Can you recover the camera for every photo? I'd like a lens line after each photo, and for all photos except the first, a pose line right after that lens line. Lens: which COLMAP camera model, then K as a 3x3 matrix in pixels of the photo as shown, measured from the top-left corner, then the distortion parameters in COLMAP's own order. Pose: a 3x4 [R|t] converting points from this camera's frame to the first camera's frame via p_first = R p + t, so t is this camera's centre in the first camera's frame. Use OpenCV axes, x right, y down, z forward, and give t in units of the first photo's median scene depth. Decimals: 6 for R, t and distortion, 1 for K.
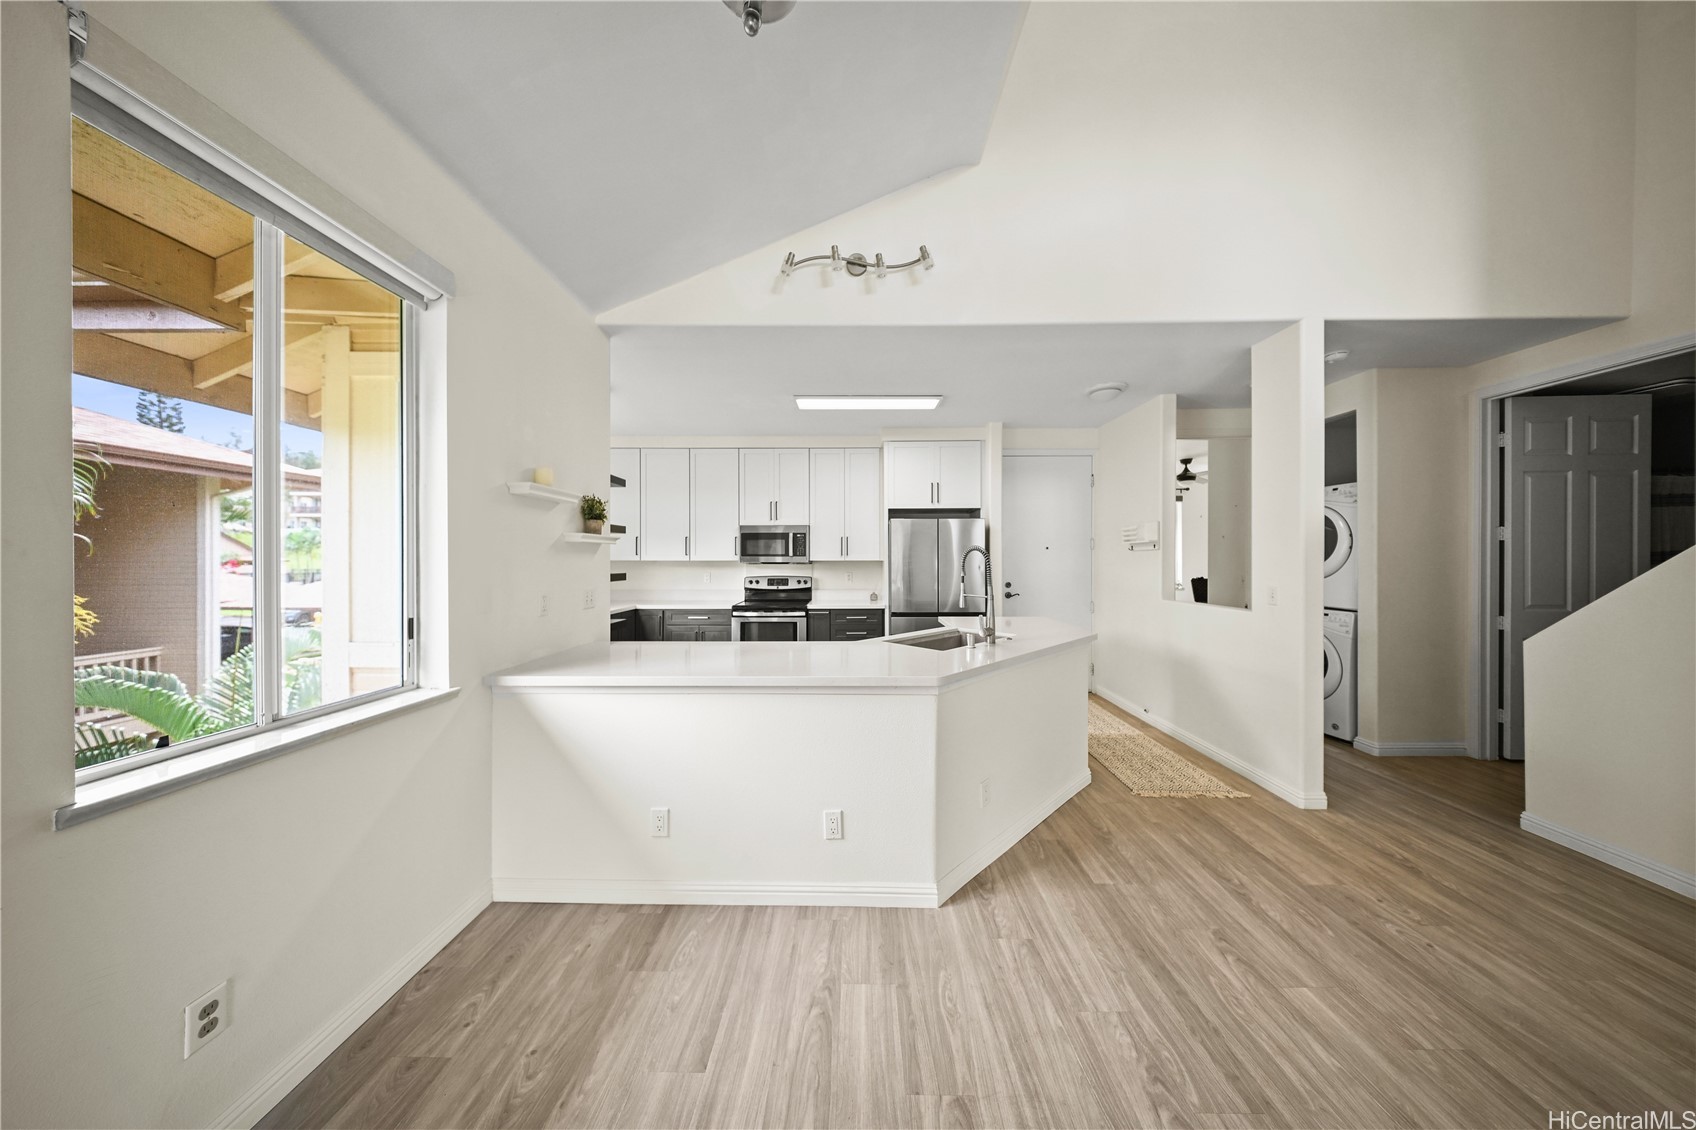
lens RADIAL K [[495.3, 0, 850.0], [0, 495.3, 562.7], [0, 0, 1]] dist [0.001001, -0.000420]
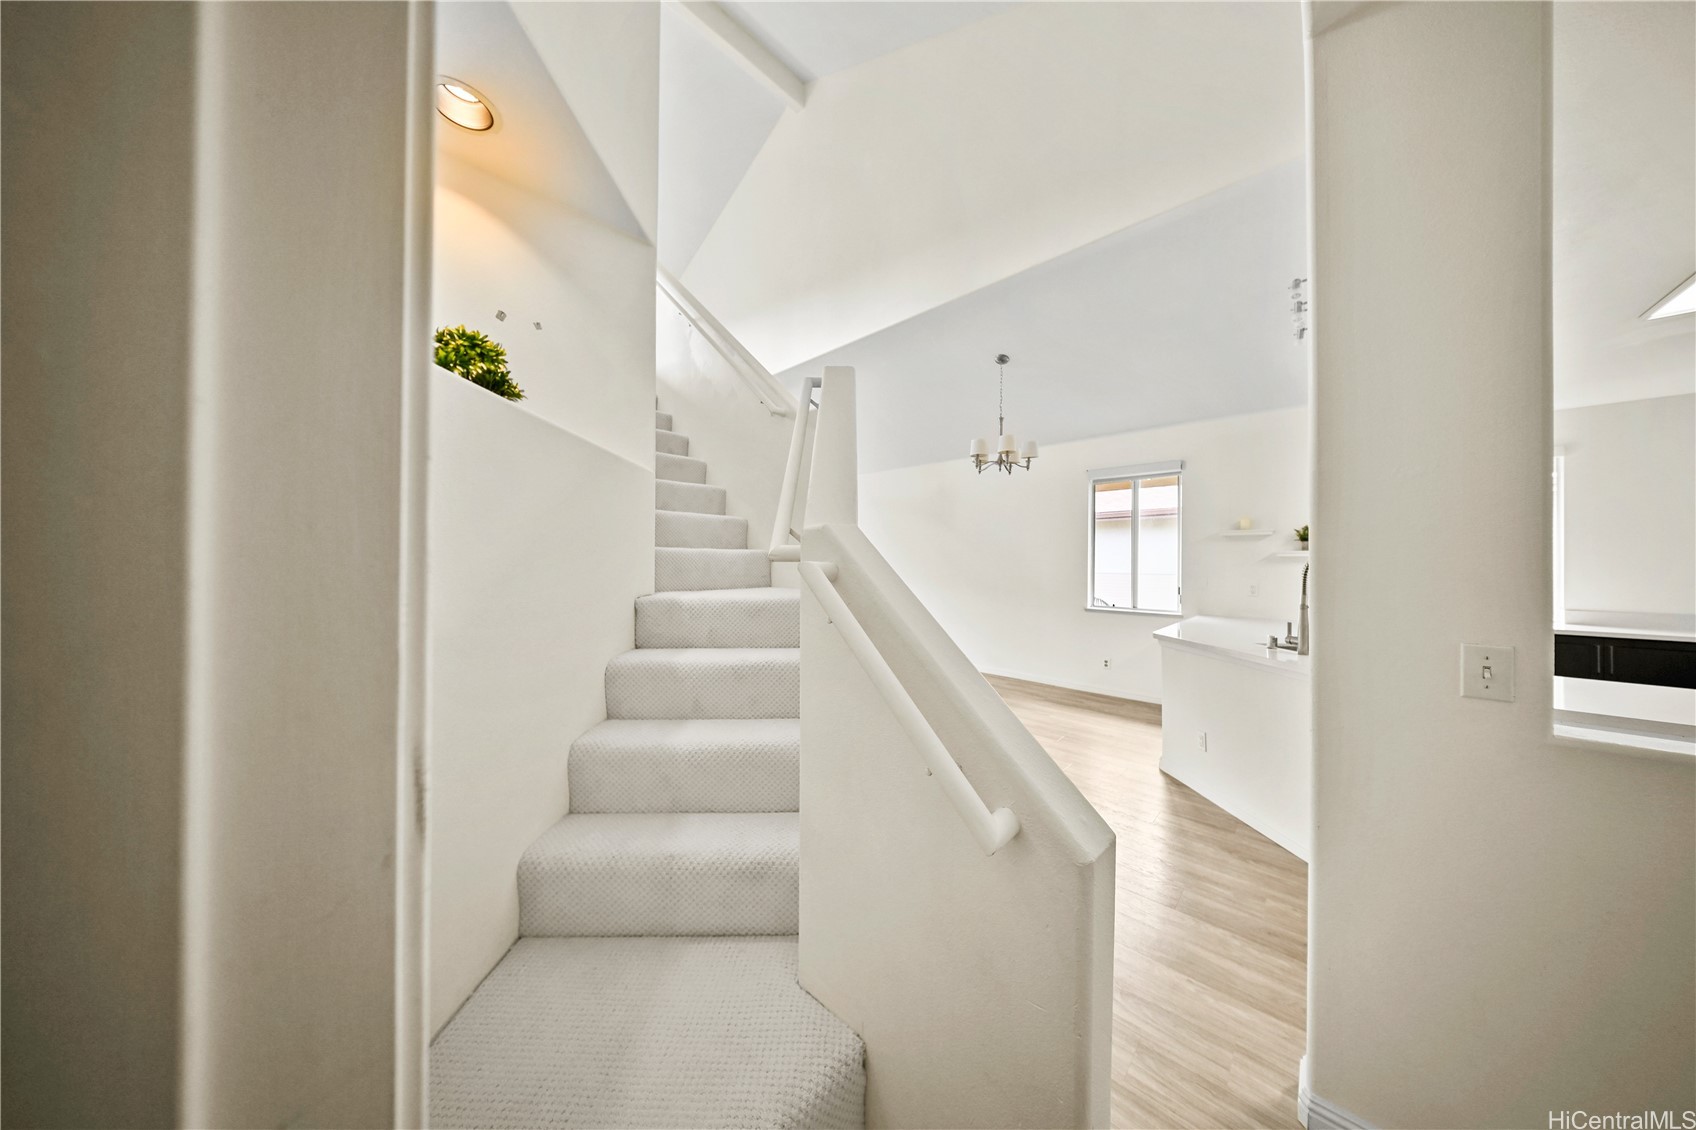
lens RADIAL K [[495.3, 0, 848.9], [0, 495.3, 566.3], [0, 0, 1]] dist [0.001001, -0.000420]
pose [[-0.682863, -0.005907, -0.730522, 0.815849], [-0.009922, 0.999950, 0.001189, 0.001849], [0.730479, 0.008060, -0.682888, 0.521089]]
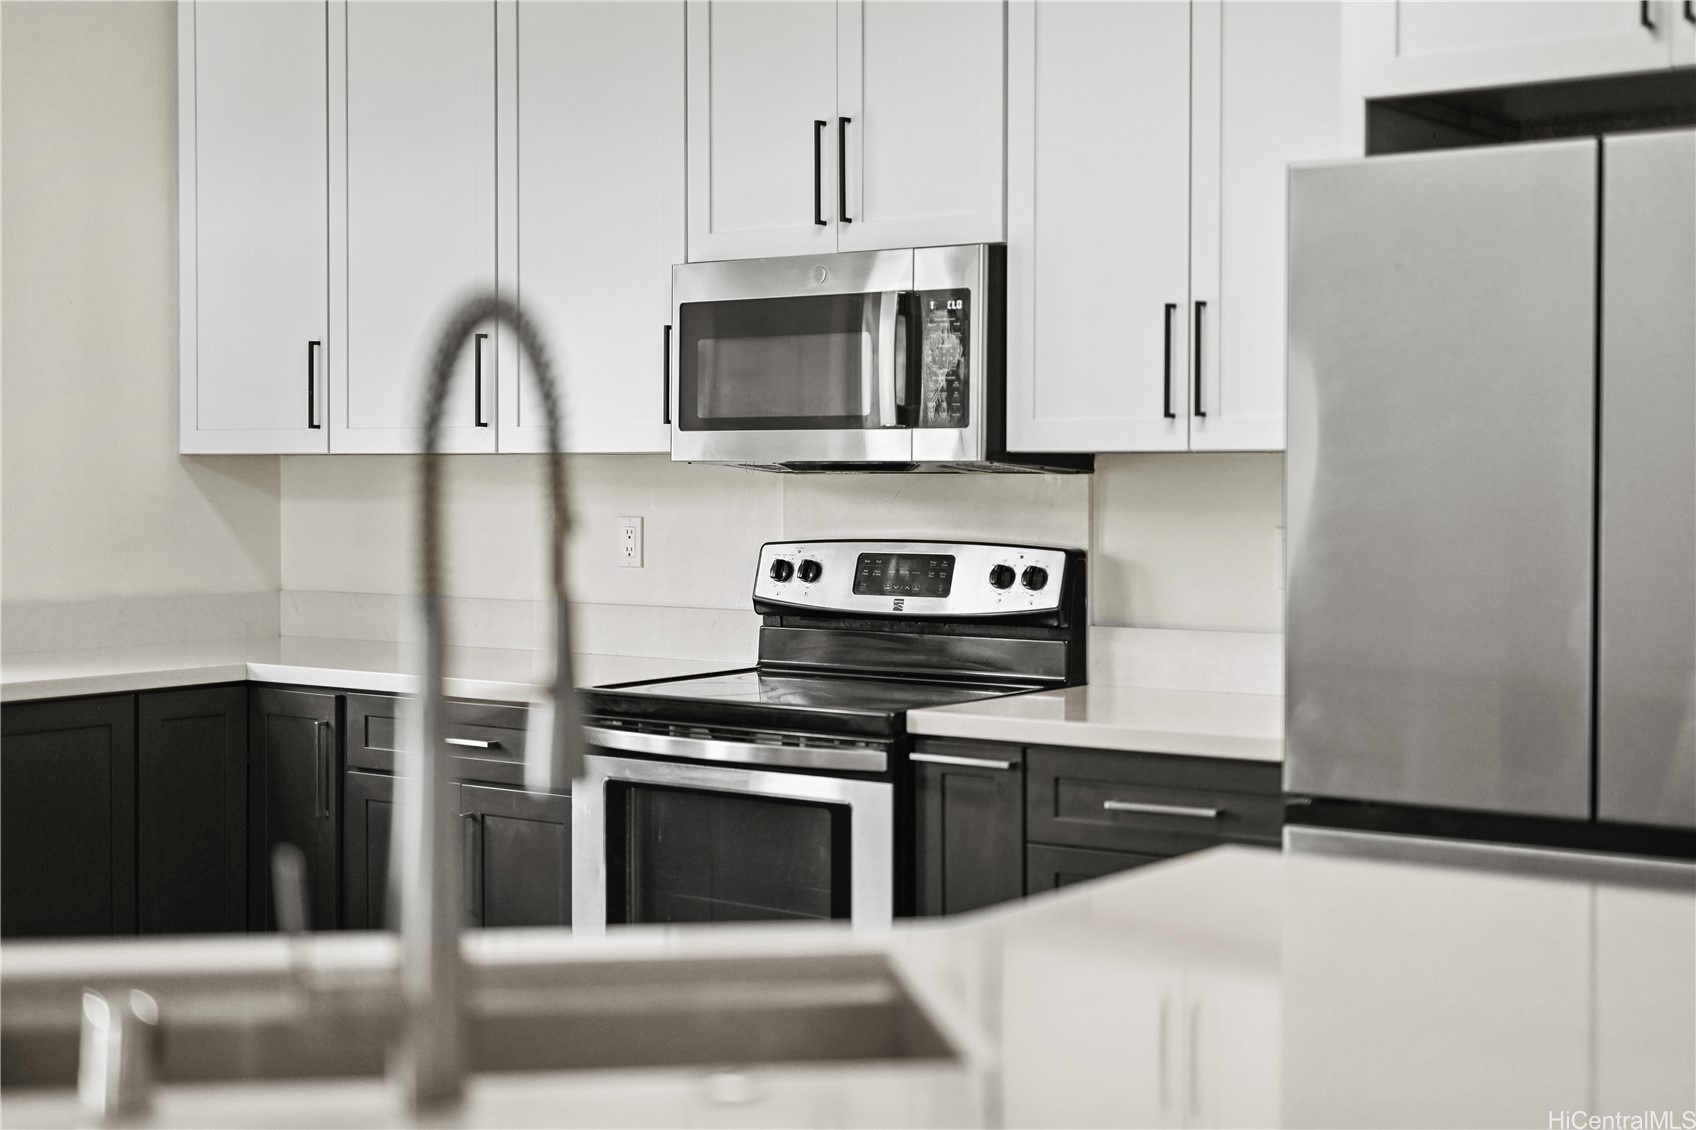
lens RADIAL K [[2371.6, 0, 833.8], [0, 2371.6, 558.0], [0, 0, 1]] dist [-0.014947, 0.000000]
pose [[0.809447, 0.022621, -0.586757, 0.368591], [-0.005311, 0.999499, 0.031207, 0.007610], [0.587168, -0.022145, 0.809162, 0.325921]]
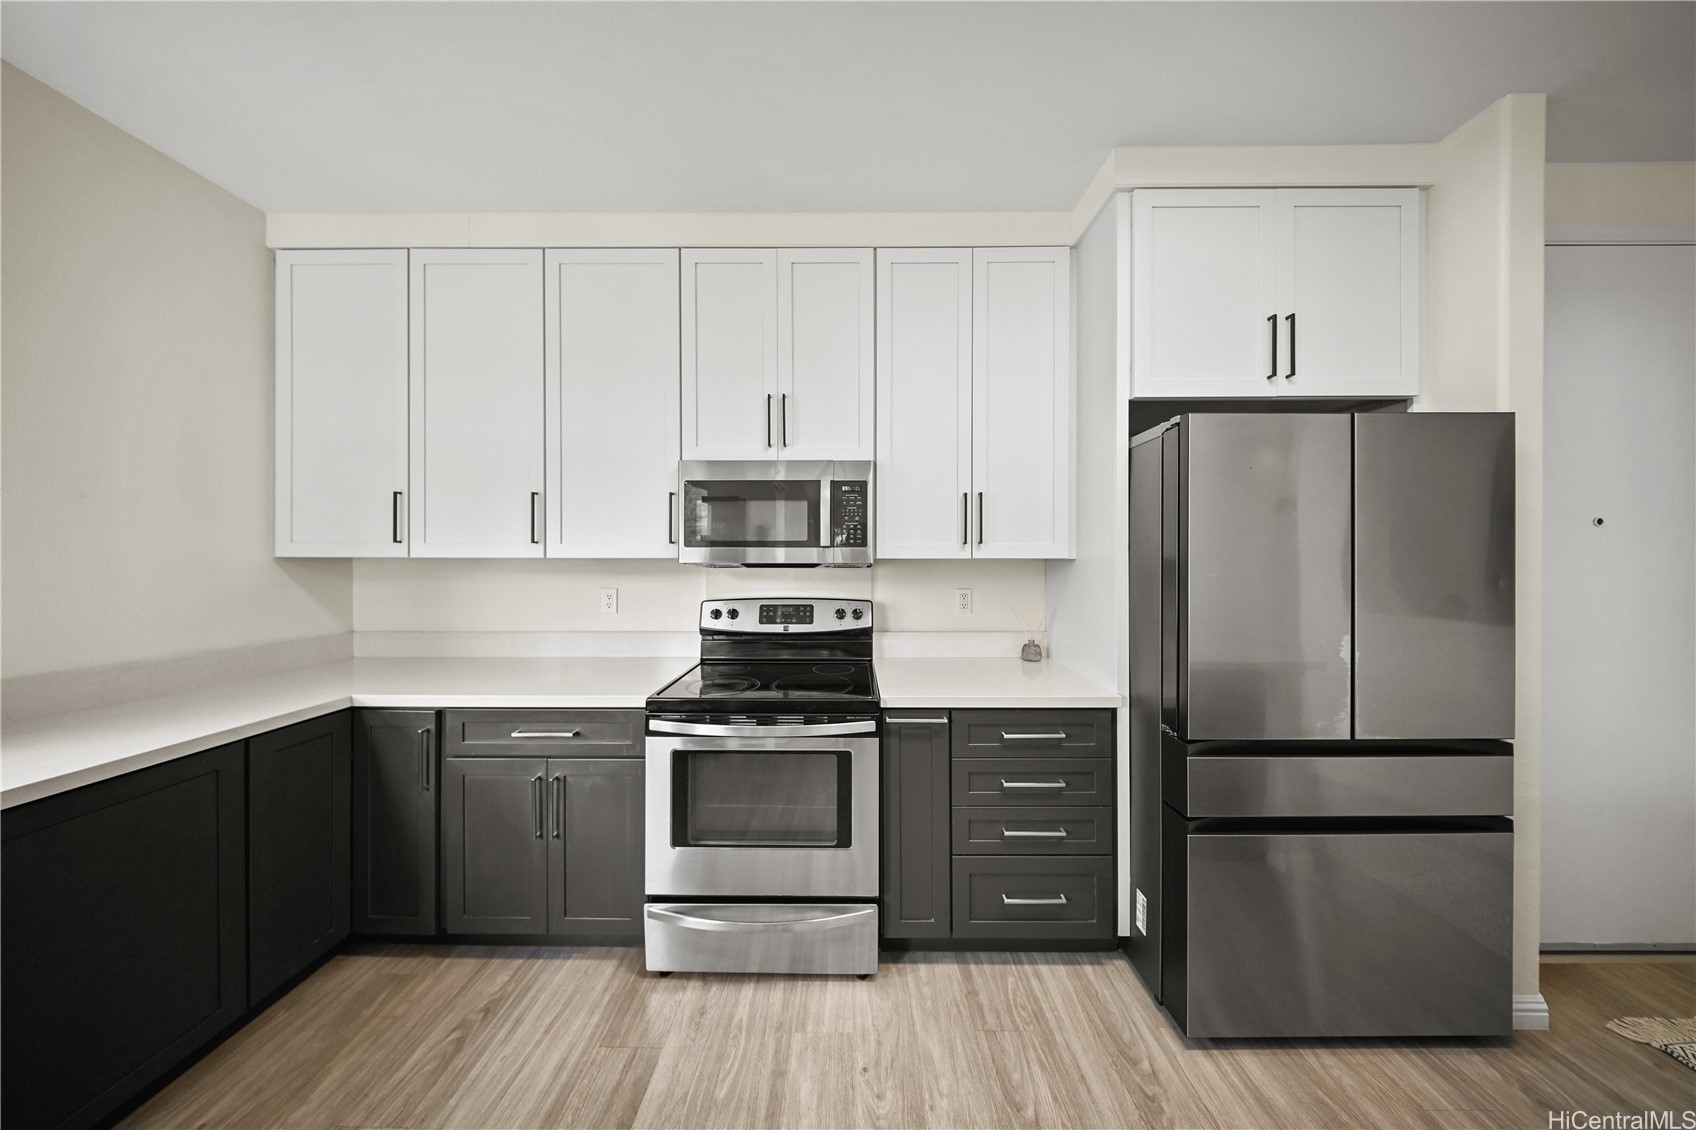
lens RADIAL K [[495.3, 0, 848.8], [0, 495.3, 557.9], [0, 0, 1]] dist [0.001001, -0.000420]
pose [[0.999986, 0.001111, 0.005192, -0.108703], [-0.001091, 0.999992, -0.003716, -0.003620], [-0.005197, 0.003710, 0.999980, 0.674483]]
